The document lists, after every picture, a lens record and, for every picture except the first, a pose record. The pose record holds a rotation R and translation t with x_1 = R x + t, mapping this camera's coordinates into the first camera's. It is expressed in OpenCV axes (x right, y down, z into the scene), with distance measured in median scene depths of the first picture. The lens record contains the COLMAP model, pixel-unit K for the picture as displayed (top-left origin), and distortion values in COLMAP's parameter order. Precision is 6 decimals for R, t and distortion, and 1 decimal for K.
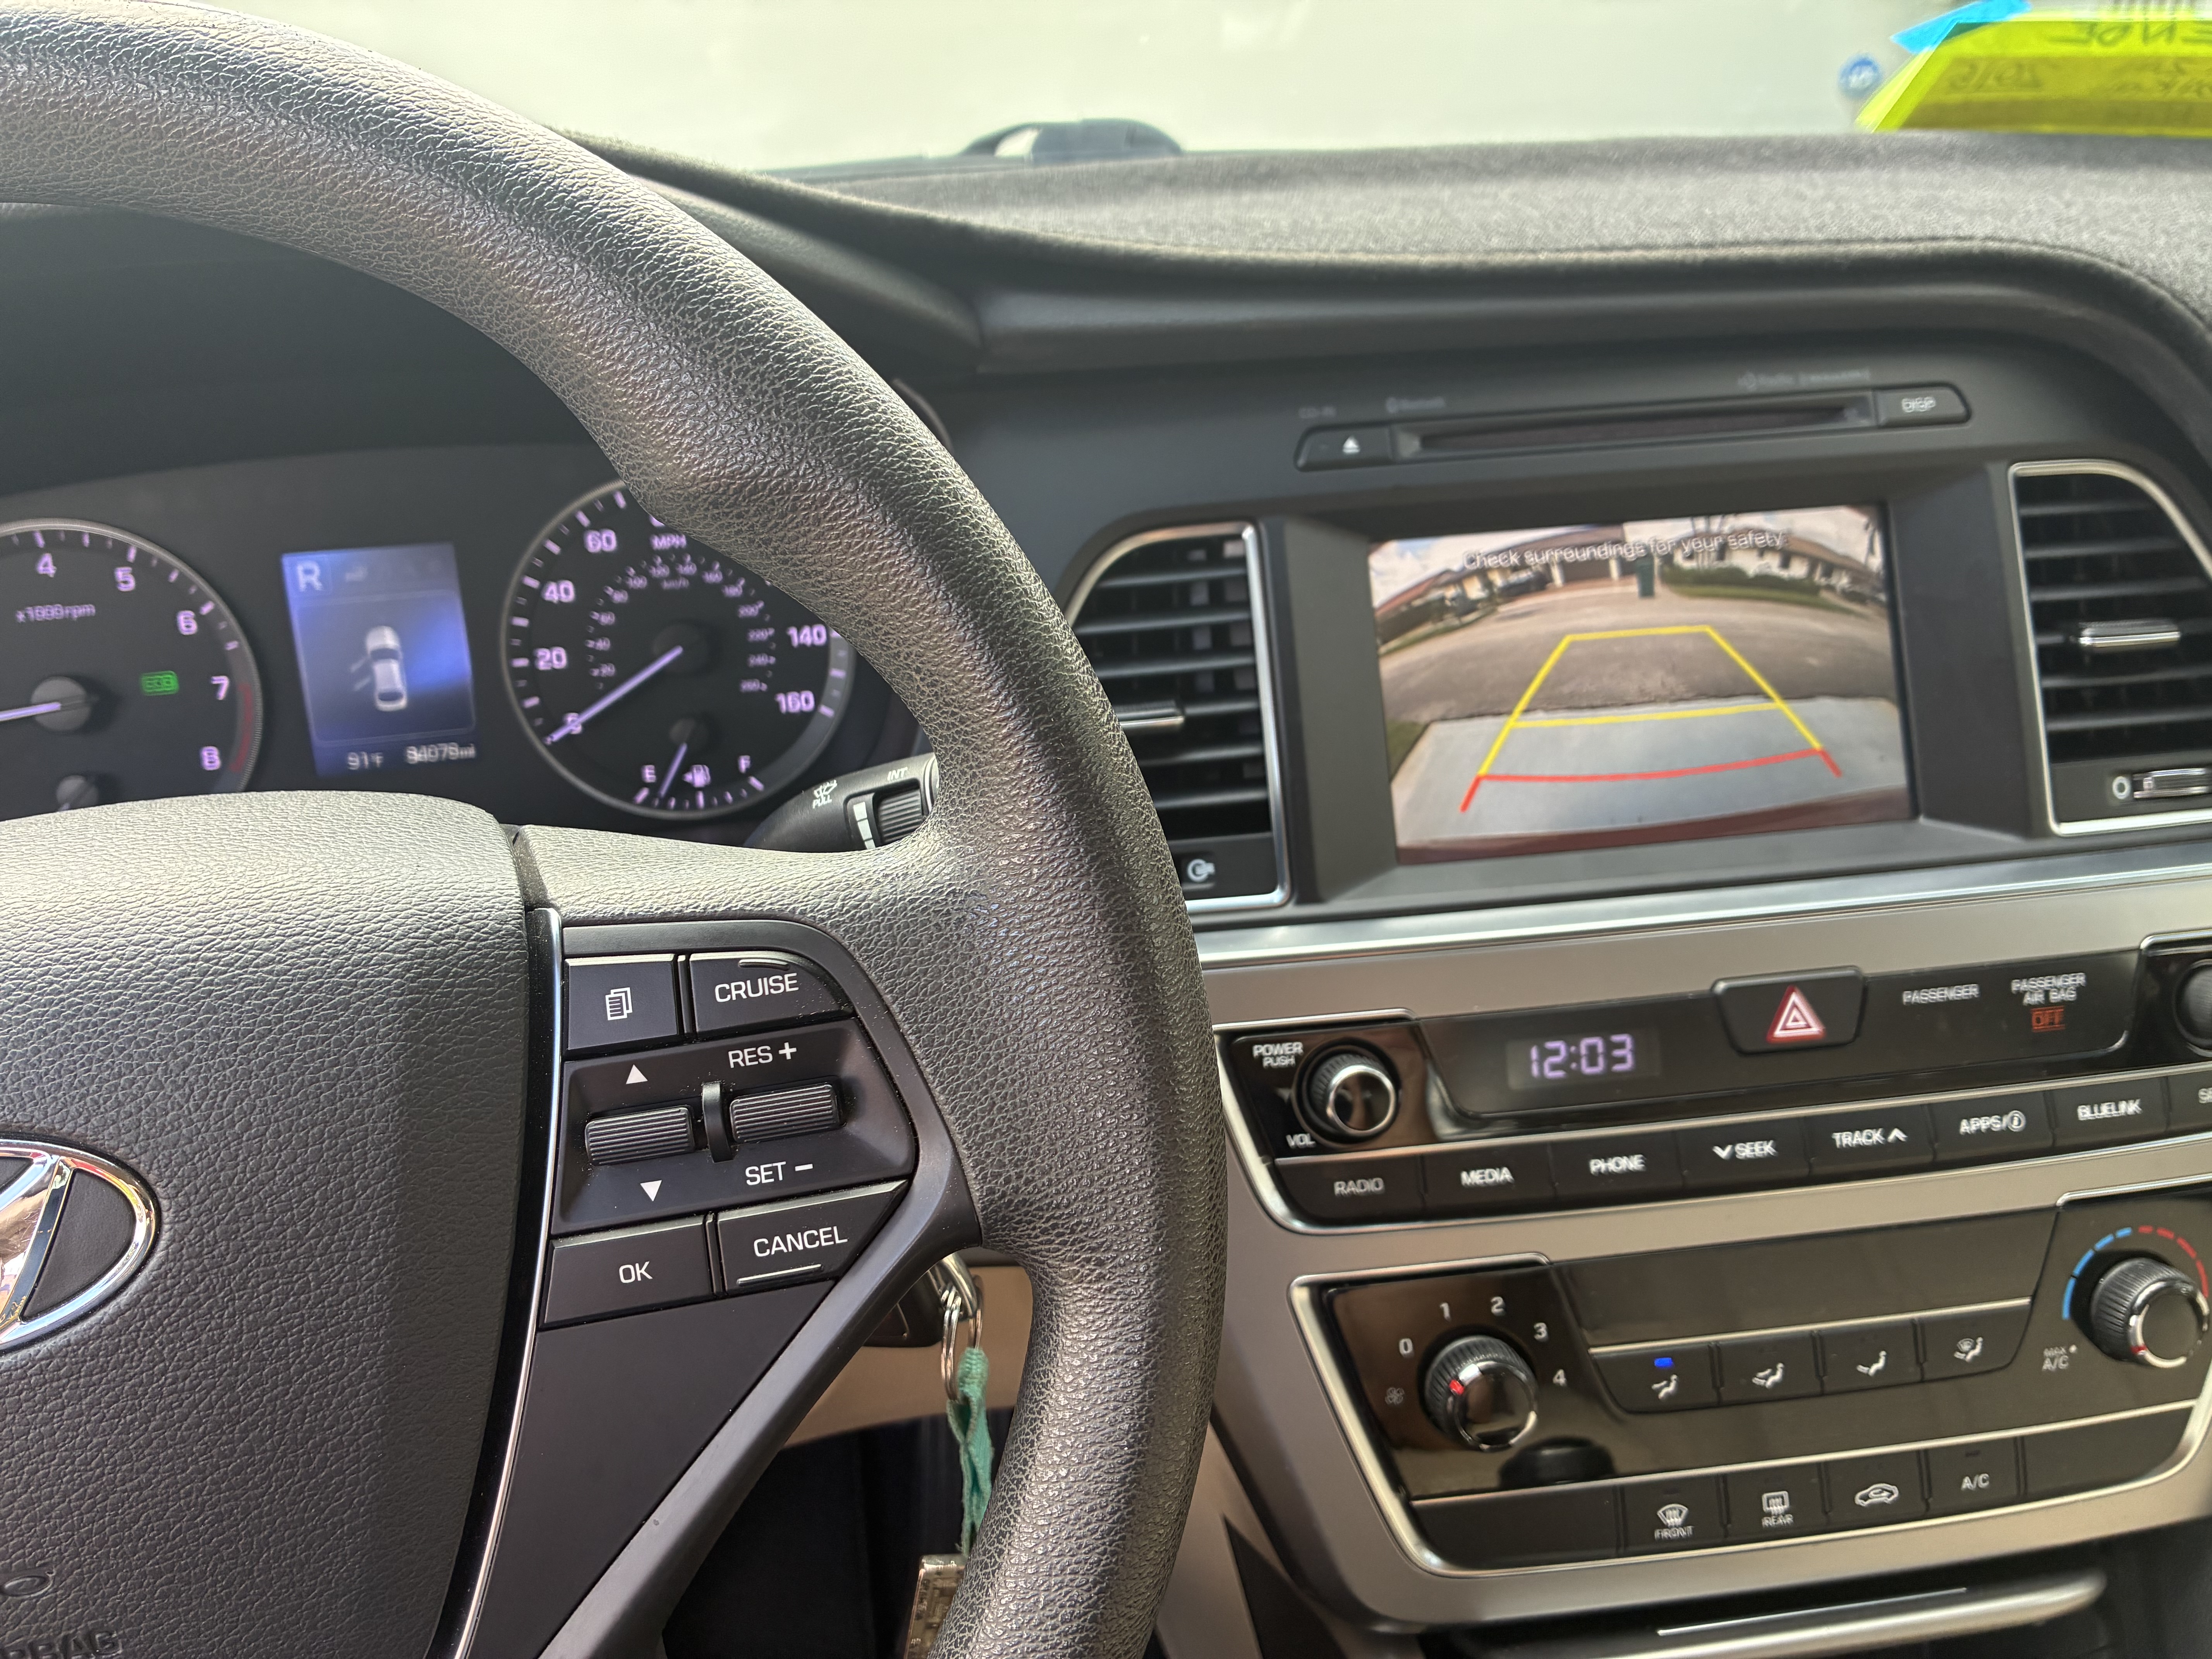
lens RADIAL K [[1687.0, 0, 1095.1], [0, 1687.0, 824.3], [0, 0, 1]] dist [0.022468, -0.038333]
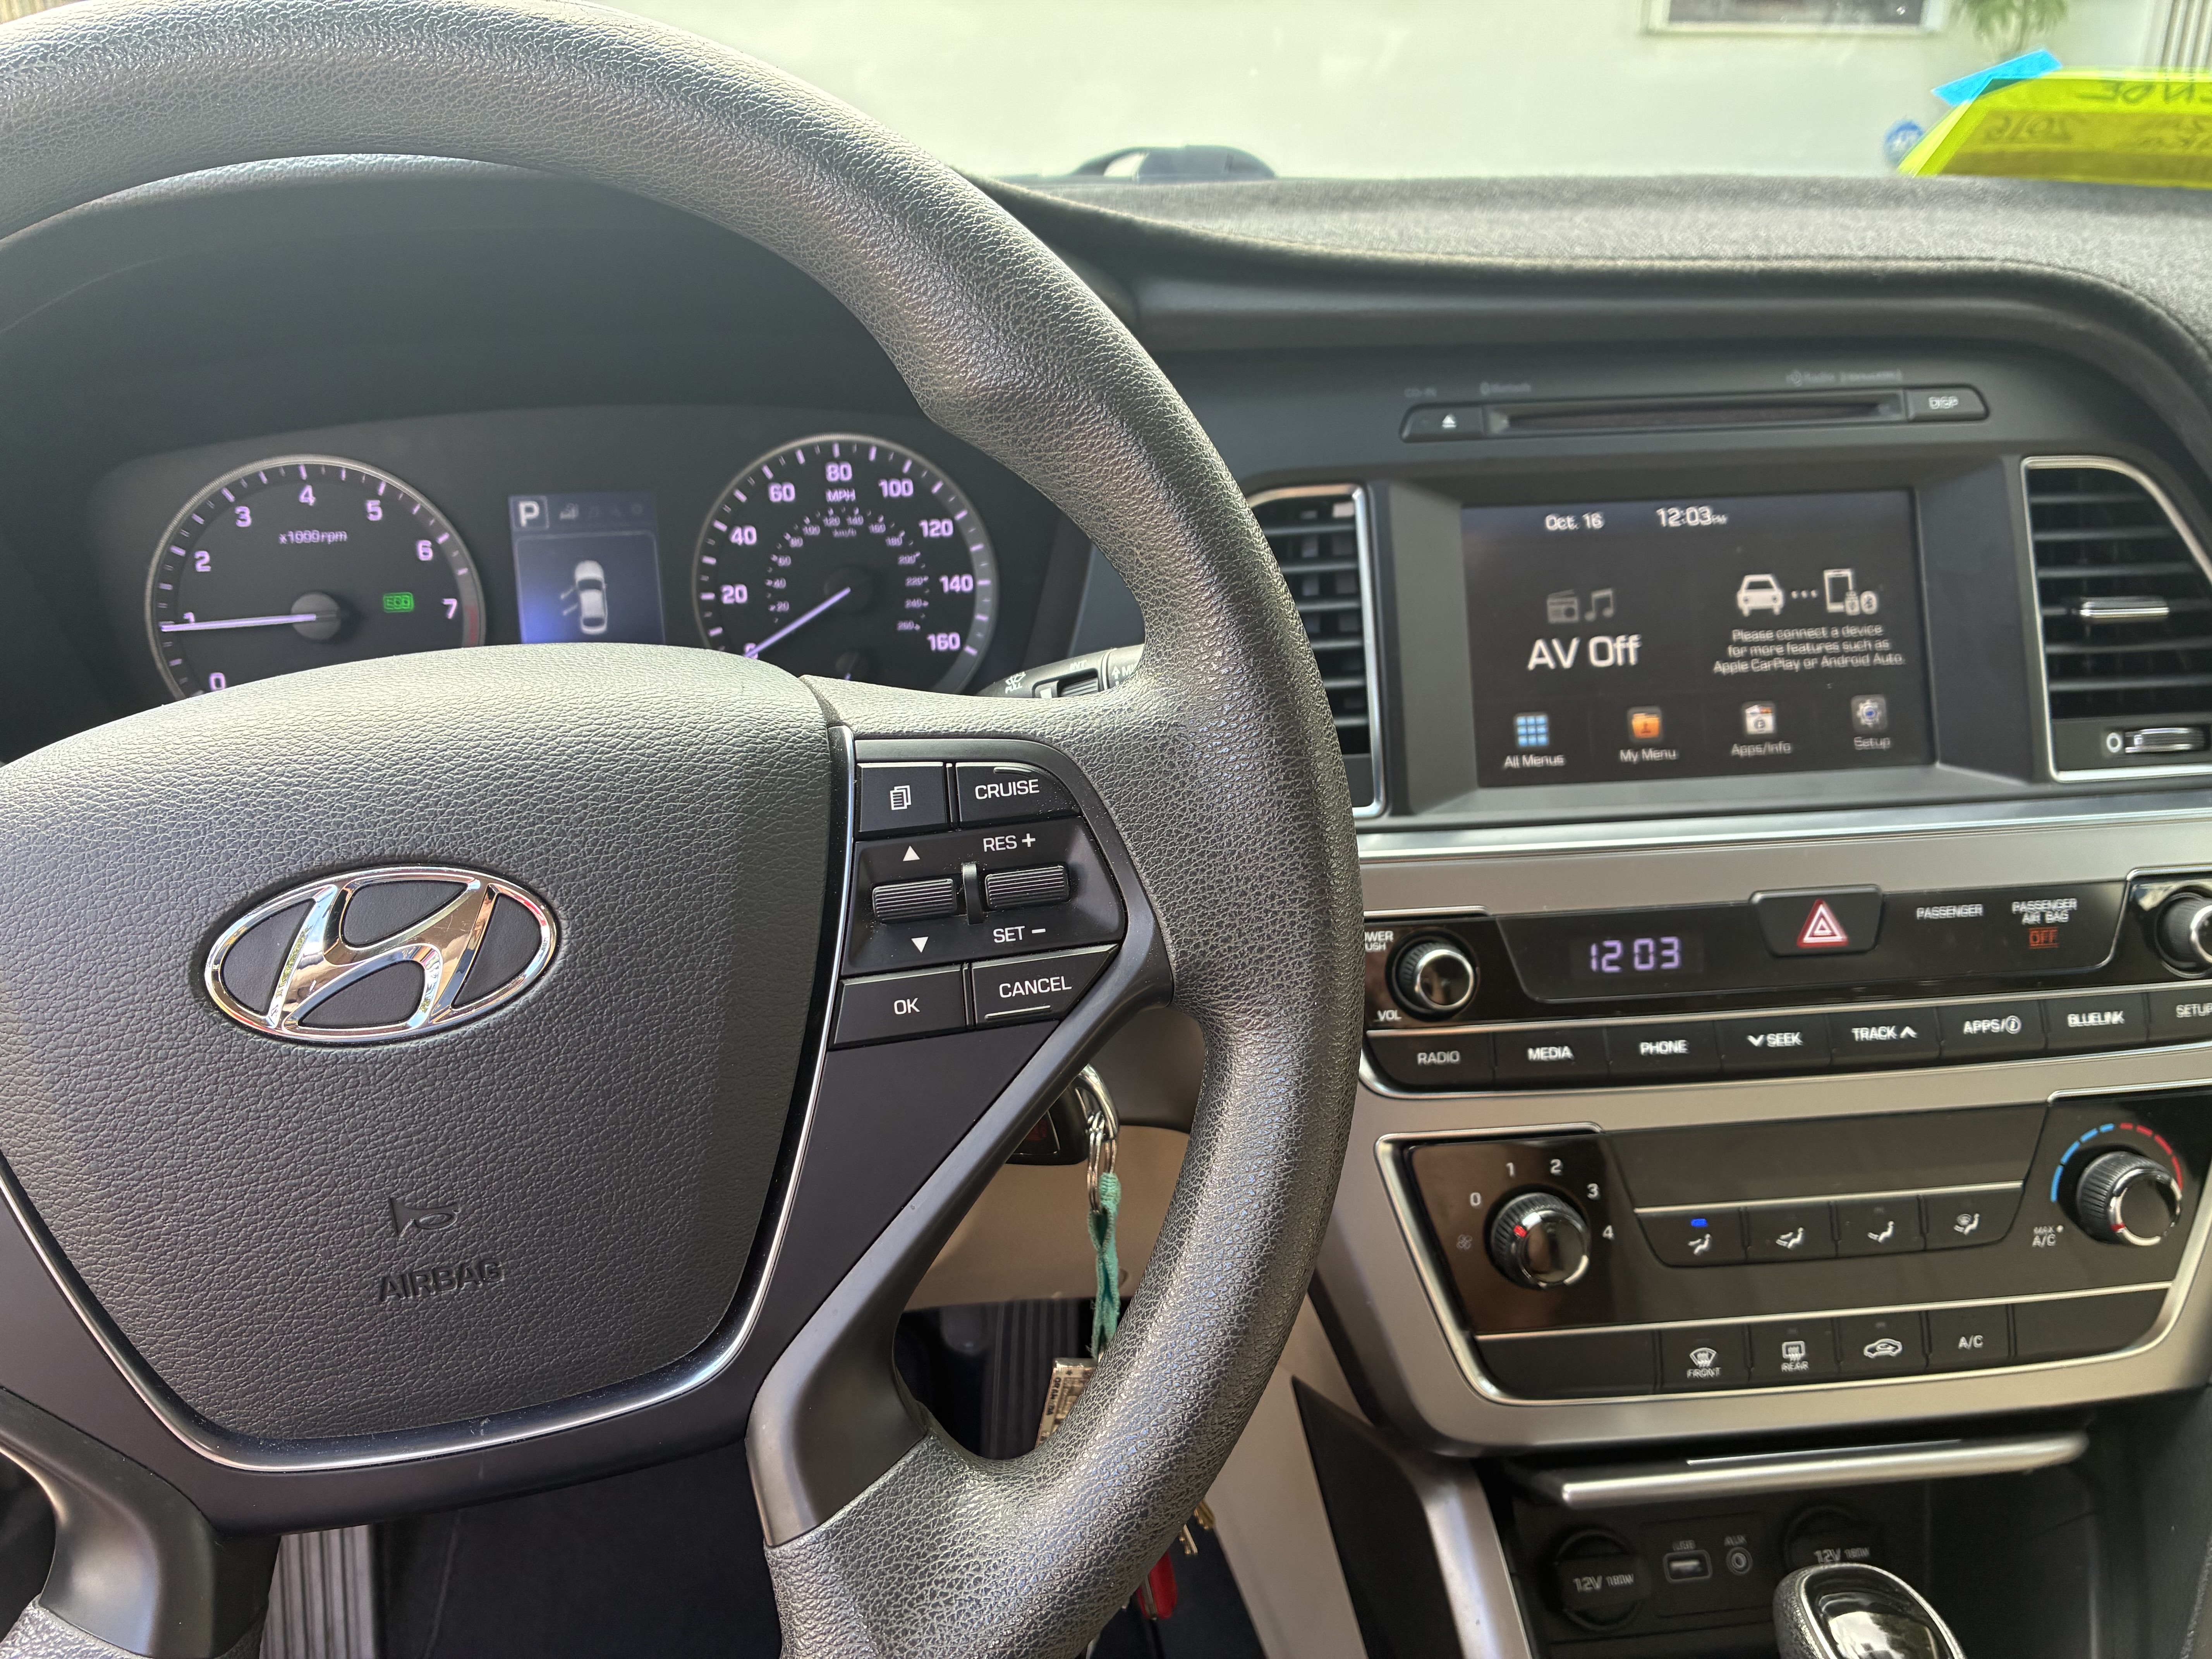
lens RADIAL K [[1684.8, 0, 1106.0], [0, 1684.8, 829.5], [0, 0, 1]] dist [0.019901, -0.031364]
pose [[0.999412, 0.032611, -0.010563, -0.062940], [-0.032786, 0.999320, -0.016861, 0.083291], [0.010006, 0.017197, 0.999802, -0.154786]]
